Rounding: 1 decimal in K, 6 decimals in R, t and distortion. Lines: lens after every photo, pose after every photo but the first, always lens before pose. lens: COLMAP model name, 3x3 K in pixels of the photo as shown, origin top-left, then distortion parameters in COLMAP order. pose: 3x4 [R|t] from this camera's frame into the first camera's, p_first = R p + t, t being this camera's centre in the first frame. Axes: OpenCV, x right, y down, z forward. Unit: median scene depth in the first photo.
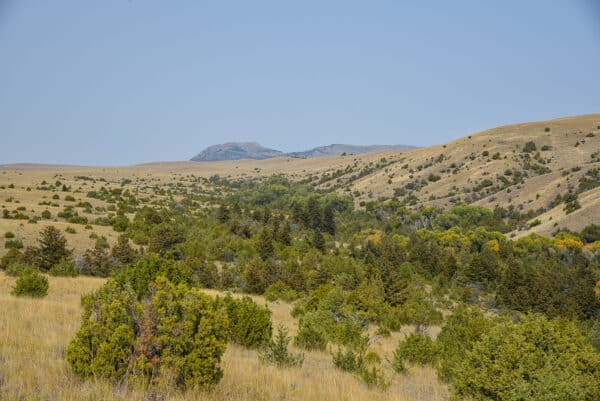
lens RADIAL K [[1288.9, 0, 295.7], [0, 1288.9, 199.1], [0, 0, 1]] dist [0.607820, 0.000000]
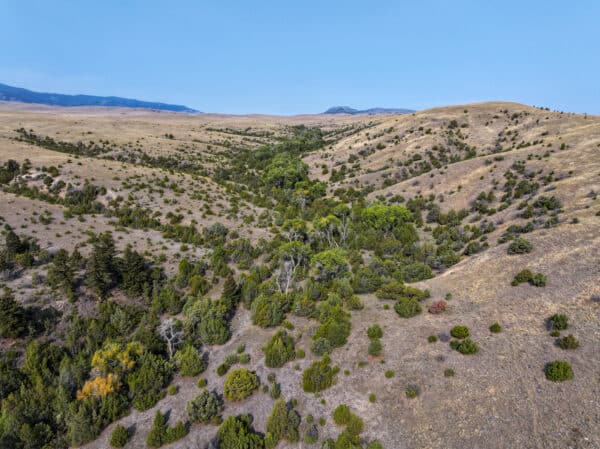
lens RADIAL K [[423.9, 0, 304.1], [0, 423.9, 221.4], [0, 0, 1]] dist [-0.002313, 0.018222]
pose [[0.989456, 0.057758, -0.132815, 0.092812], [-0.027078, 0.974642, 0.222125, -0.037672], [0.142277, -0.216186, 0.965930, 0.555109]]
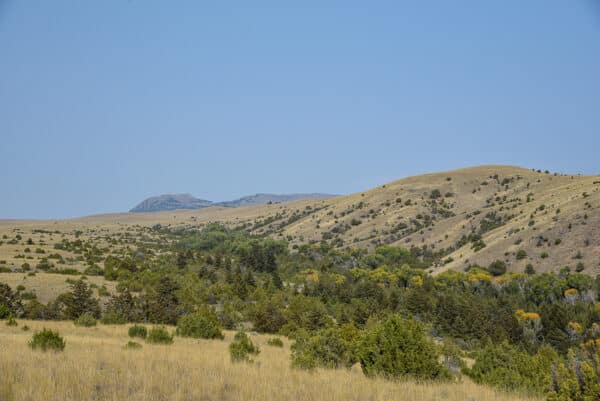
lens RADIAL K [[1139.0, 0, 299.5], [0, 1139.0, 200.6], [0, 0, 1]] dist [0.499030, 0.000000]
pose [[0.997492, -0.025112, 0.066181, -0.010192], [0.027497, 0.998996, -0.035374, -0.001294], [-0.065227, 0.037105, 0.997180, -0.005526]]
